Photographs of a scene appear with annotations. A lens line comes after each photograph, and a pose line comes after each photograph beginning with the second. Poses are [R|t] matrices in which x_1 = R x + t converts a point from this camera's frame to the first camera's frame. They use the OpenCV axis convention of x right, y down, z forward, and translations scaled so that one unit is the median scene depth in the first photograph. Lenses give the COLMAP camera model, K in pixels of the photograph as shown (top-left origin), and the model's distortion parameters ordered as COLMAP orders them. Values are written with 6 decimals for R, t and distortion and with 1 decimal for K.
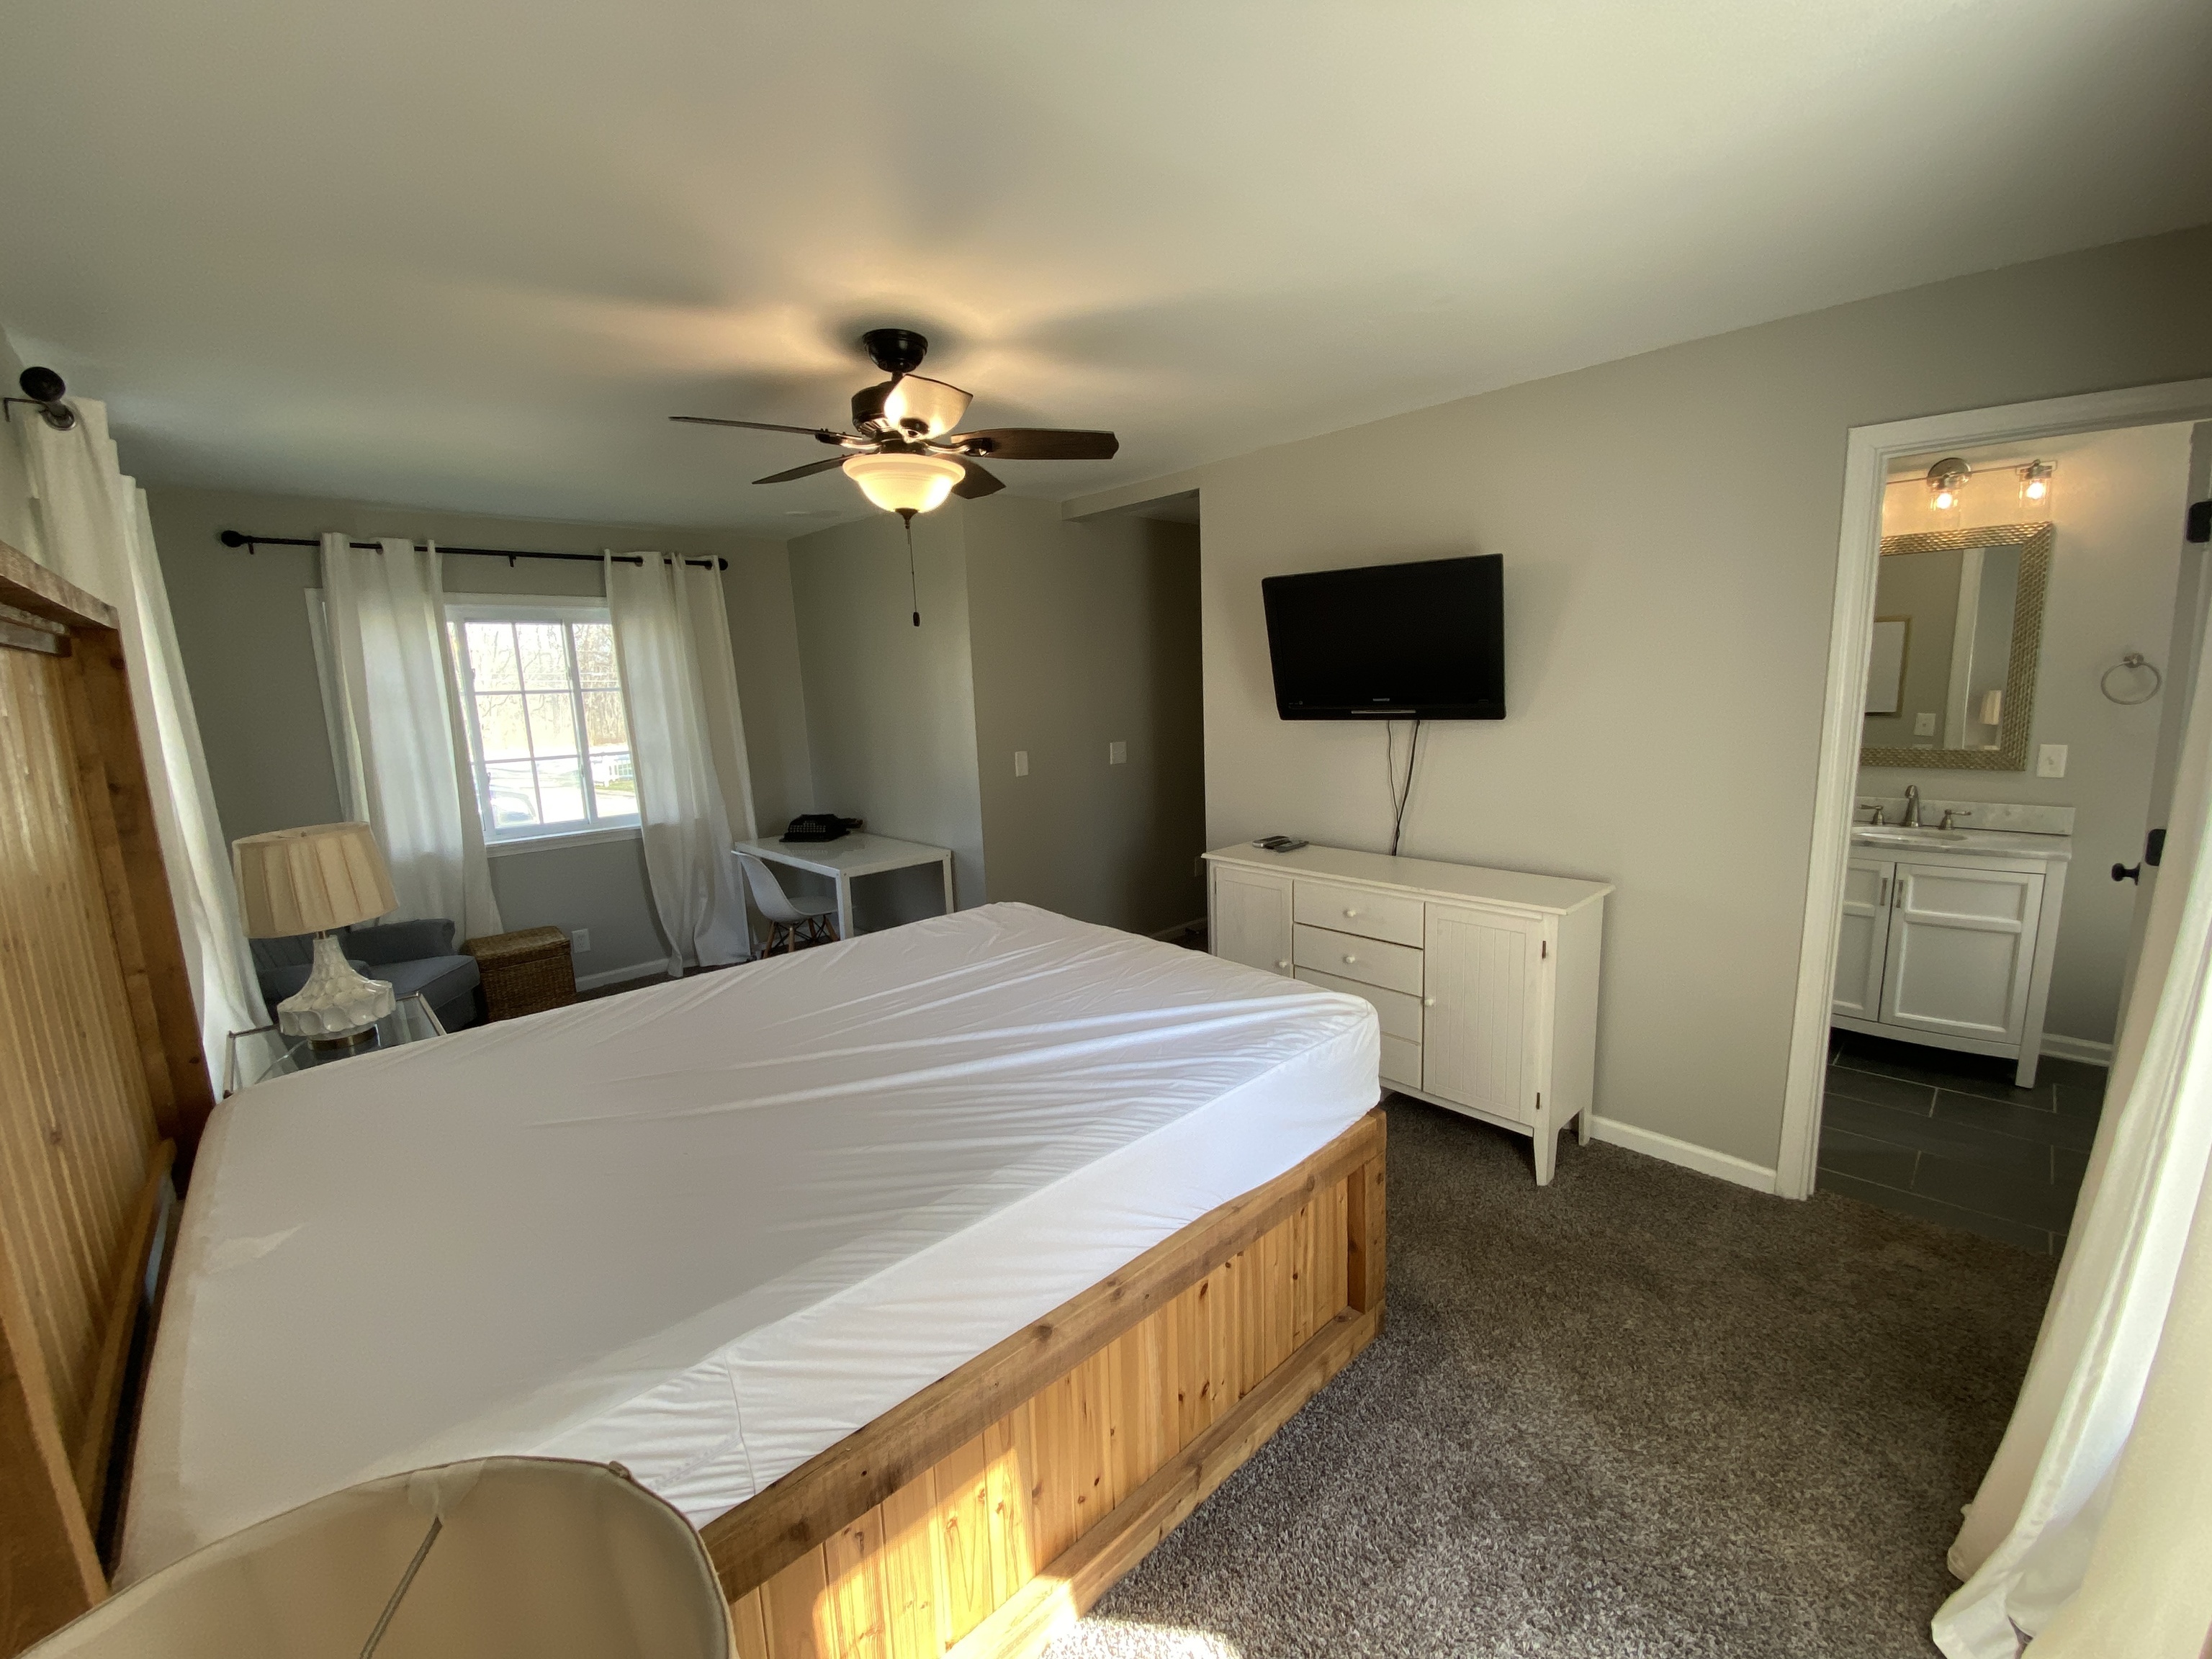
lens RADIAL K [[899.7, 0, 1093.0], [0, 899.7, 823.8], [0, 0, 1]] dist [-0.000603, -0.000030]
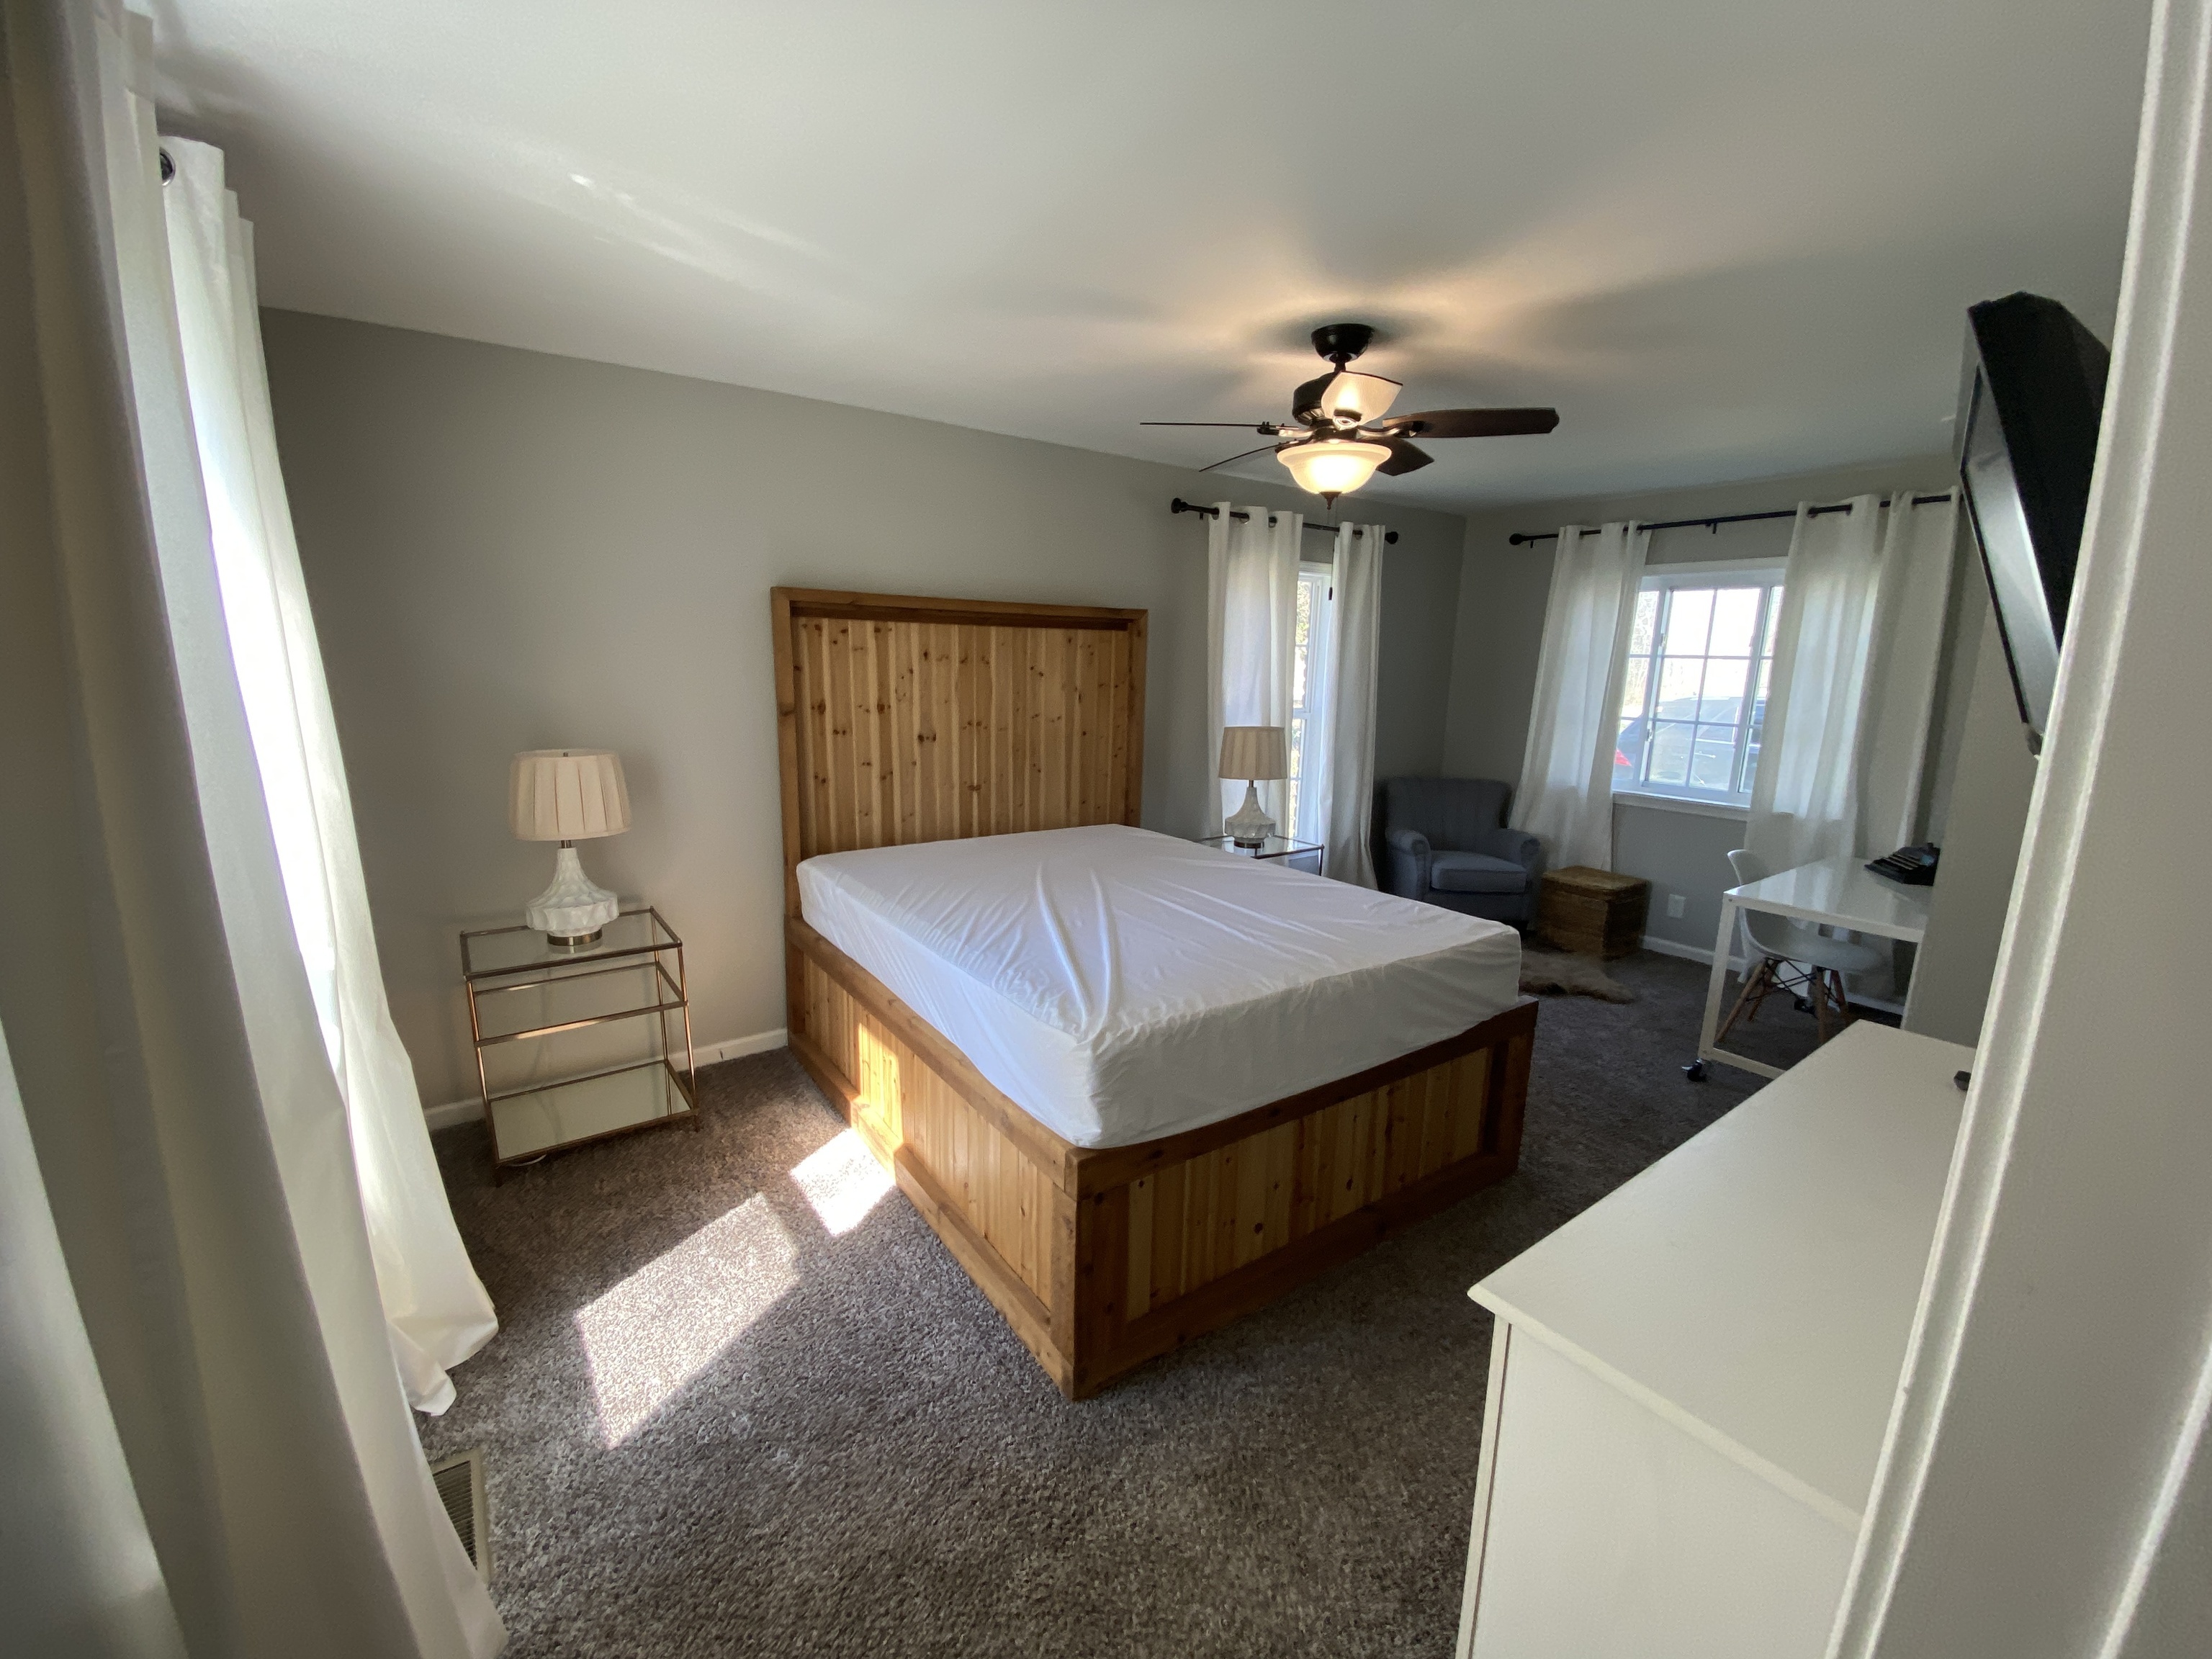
lens RADIAL K [[899.7, 0, 1093.0], [0, 899.7, 823.8], [0, 0, 1]] dist [-0.000603, -0.000030]
pose [[-0.129037, 0.220947, -0.966712, 0.582900], [-0.175586, 0.954367, 0.241563, -0.110310], [0.975971, 0.200912, -0.084353, 0.543196]]
